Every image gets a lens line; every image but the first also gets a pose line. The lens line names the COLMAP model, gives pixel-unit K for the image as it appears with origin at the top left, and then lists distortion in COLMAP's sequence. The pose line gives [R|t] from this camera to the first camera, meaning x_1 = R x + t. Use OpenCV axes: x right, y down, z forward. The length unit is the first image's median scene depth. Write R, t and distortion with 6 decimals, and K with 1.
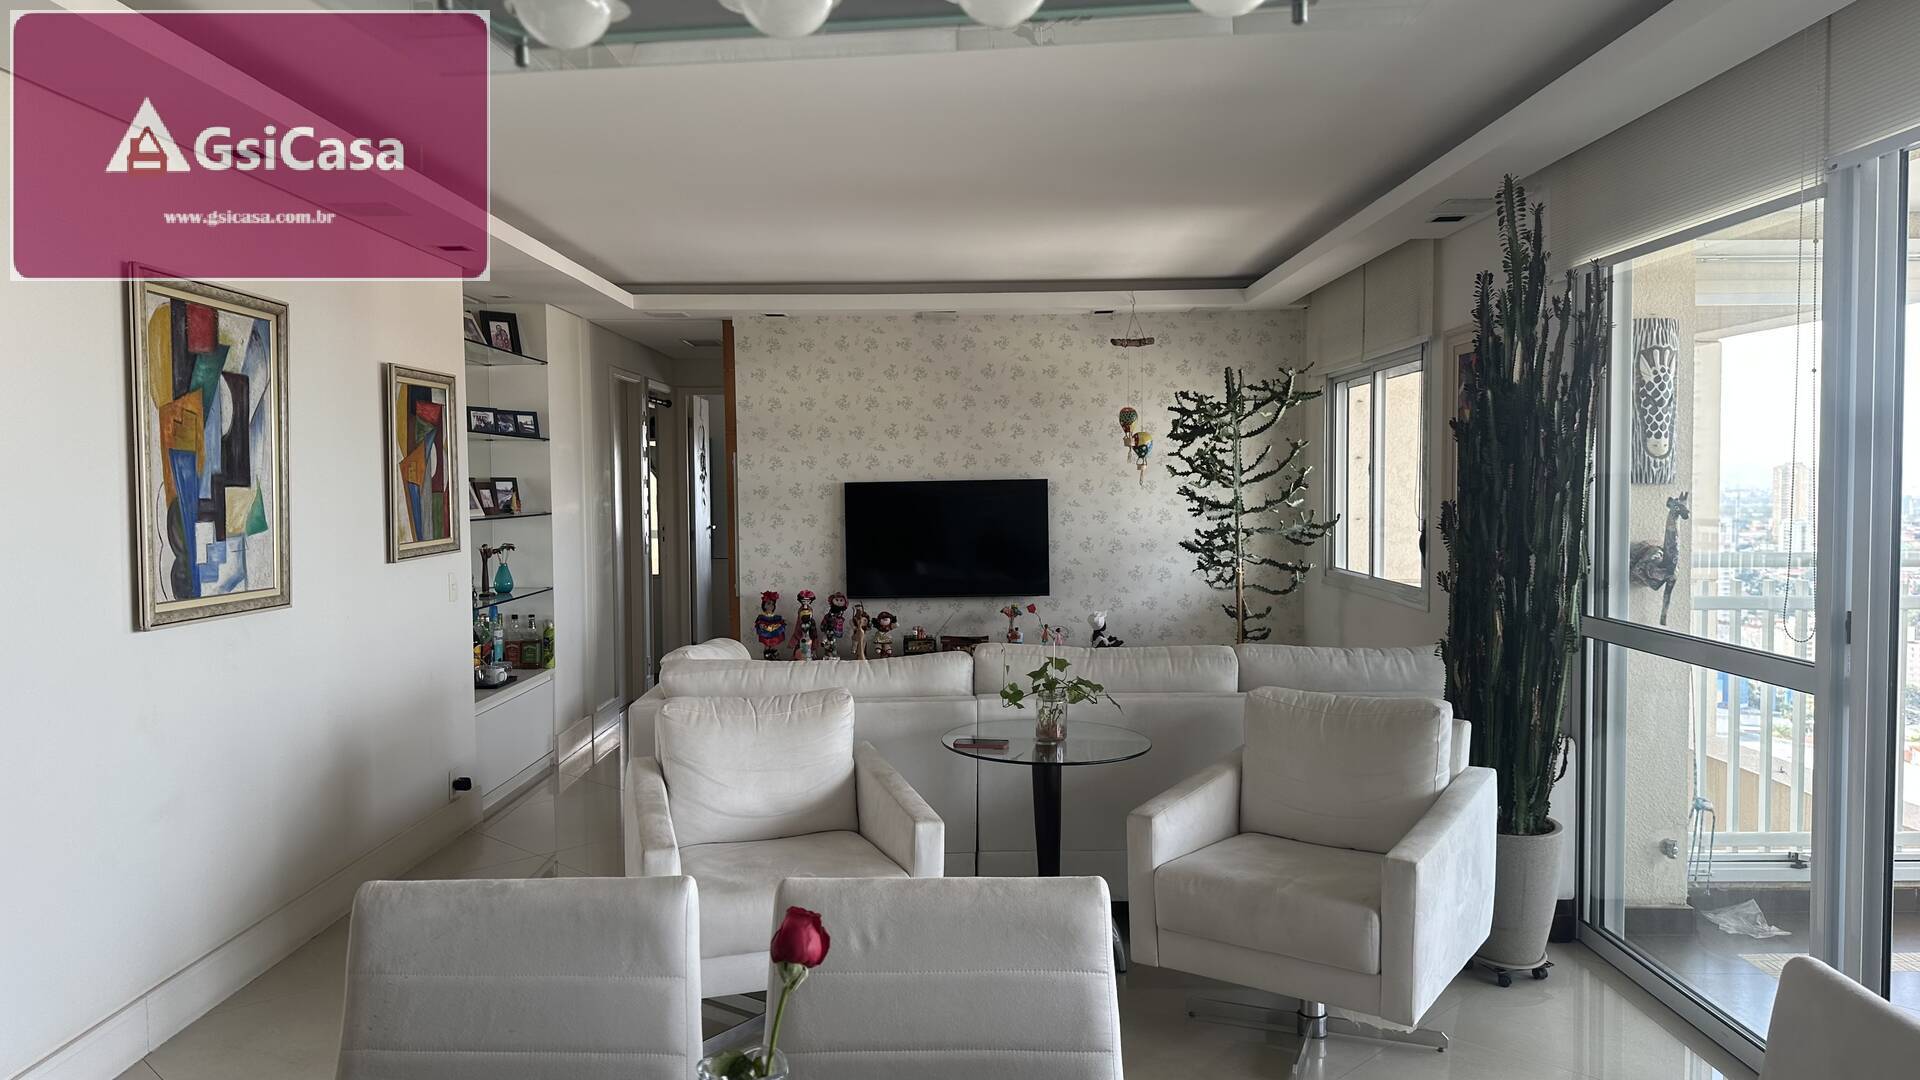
lens RADIAL K [[1311.8, 0, 944.0], [0, 1311.8, 534.5], [0, 0, 1]] dist [0.101827, -0.137302]
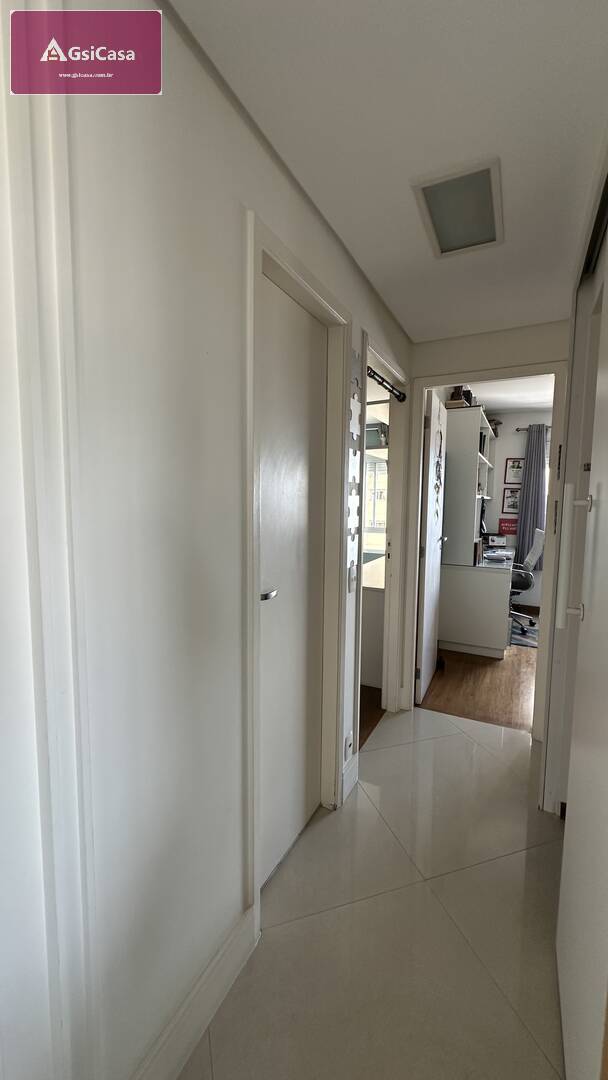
lens RADIAL K [[433.2, 0, 301.9], [0, 433.2, 540.2], [0, 0, 1]] dist [-0.000310, 0.000258]
pose [[0.888642, 0.061470, -0.454464, -0.126070], [-0.040001, 0.997589, 0.056716, -0.019209], [0.456854, -0.032221, 0.888958, 0.679640]]
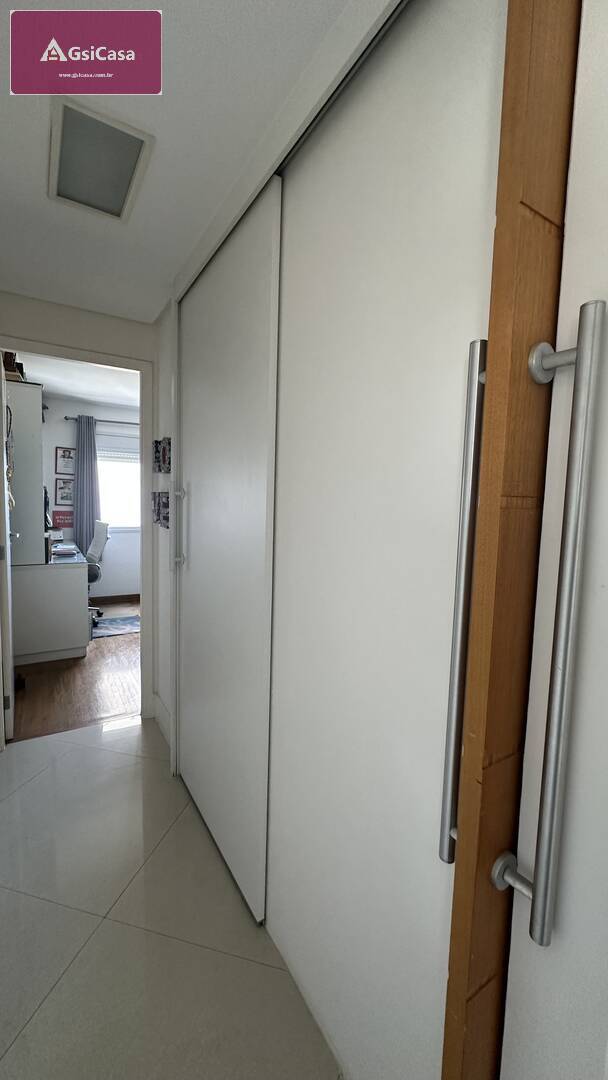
lens RADIAL K [[436.0, 0, 304.0], [0, 436.0, 540.0], [0, 0, 1]] dist [-0.002222, -0.000086]
pose [[0.856511, -0.014139, 0.515935, -0.166757], [-0.010223, 0.998964, 0.044347, -0.017022], [-0.516027, -0.043258, 0.855479, 0.688291]]
